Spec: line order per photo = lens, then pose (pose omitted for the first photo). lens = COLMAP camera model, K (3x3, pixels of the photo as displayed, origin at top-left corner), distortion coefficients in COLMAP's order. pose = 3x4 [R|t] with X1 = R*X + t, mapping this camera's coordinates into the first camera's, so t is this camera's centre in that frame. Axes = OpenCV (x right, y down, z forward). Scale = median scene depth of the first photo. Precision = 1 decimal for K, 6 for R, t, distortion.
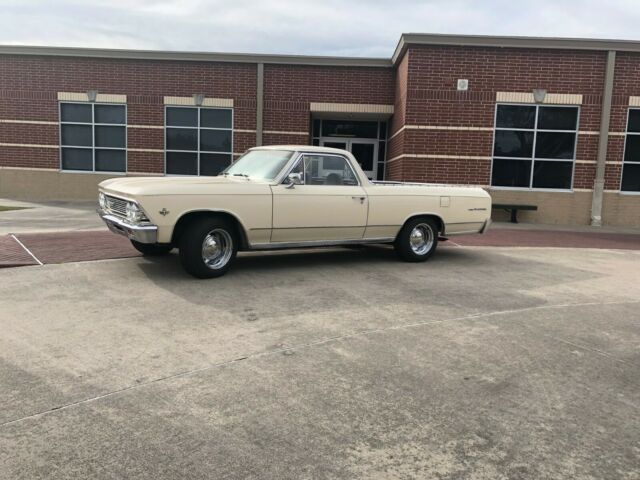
lens RADIAL K [[535.7, 0, 320.0], [0, 535.7, 240.0], [0, 0, 1]] dist [0.033976, -0.001183]
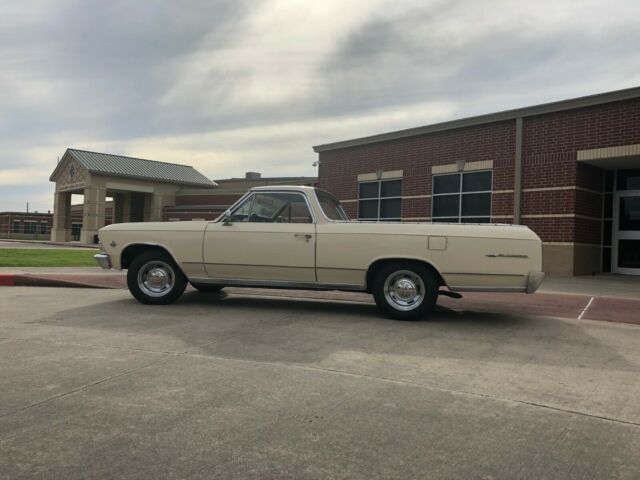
lens RADIAL K [[524.5, 0, 316.7], [0, 524.5, 240.2], [0, 0, 1]] dist [0.015809, -0.009480]
pose [[0.677287, -0.022516, -0.735374, 0.307657], [-0.090444, 0.989402, -0.113594, 0.011599], [0.730138, 0.143446, 0.668073, 0.173895]]
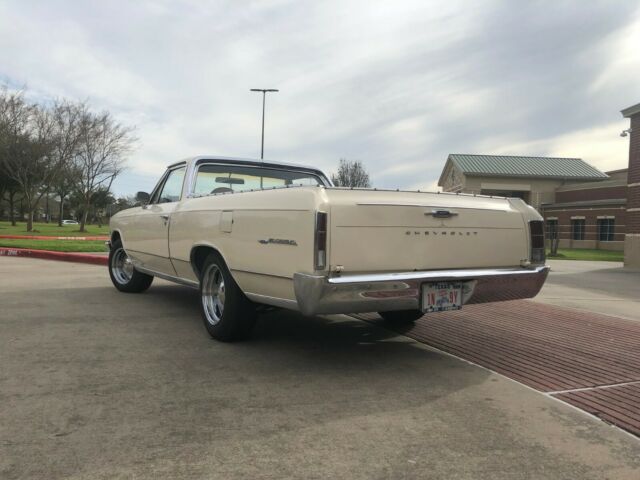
lens RADIAL K [[524.5, 0, 316.7], [0, 524.5, 240.2], [0, 0, 1]] dist [0.015809, -0.009480]
pose [[-0.015982, -0.024935, -0.999561, 0.320041], [-0.147897, 0.988751, -0.022300, -0.026126], [0.988874, 0.147476, -0.019490, 0.505730]]
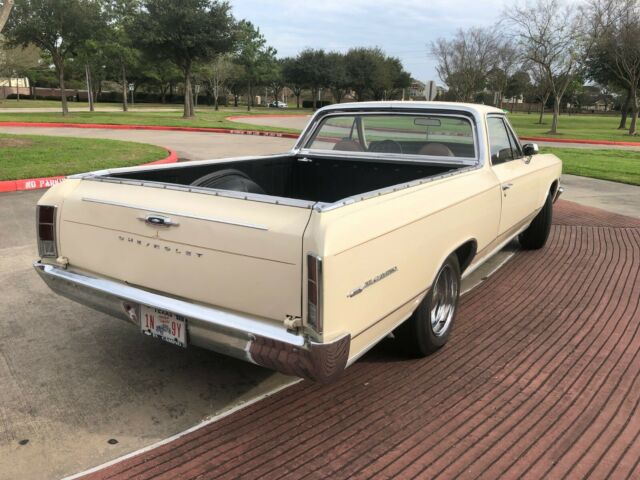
lens RADIAL K [[524.8, 0, 315.9], [0, 524.8, 236.6], [0, 0, 1]] dist [0.012320, -0.009598]
pose [[-0.911826, 0.037056, -0.408901, 0.145726], [-0.107007, 0.940051, 0.323810, -0.096047], [0.396387, 0.339014, -0.853198, 0.693037]]
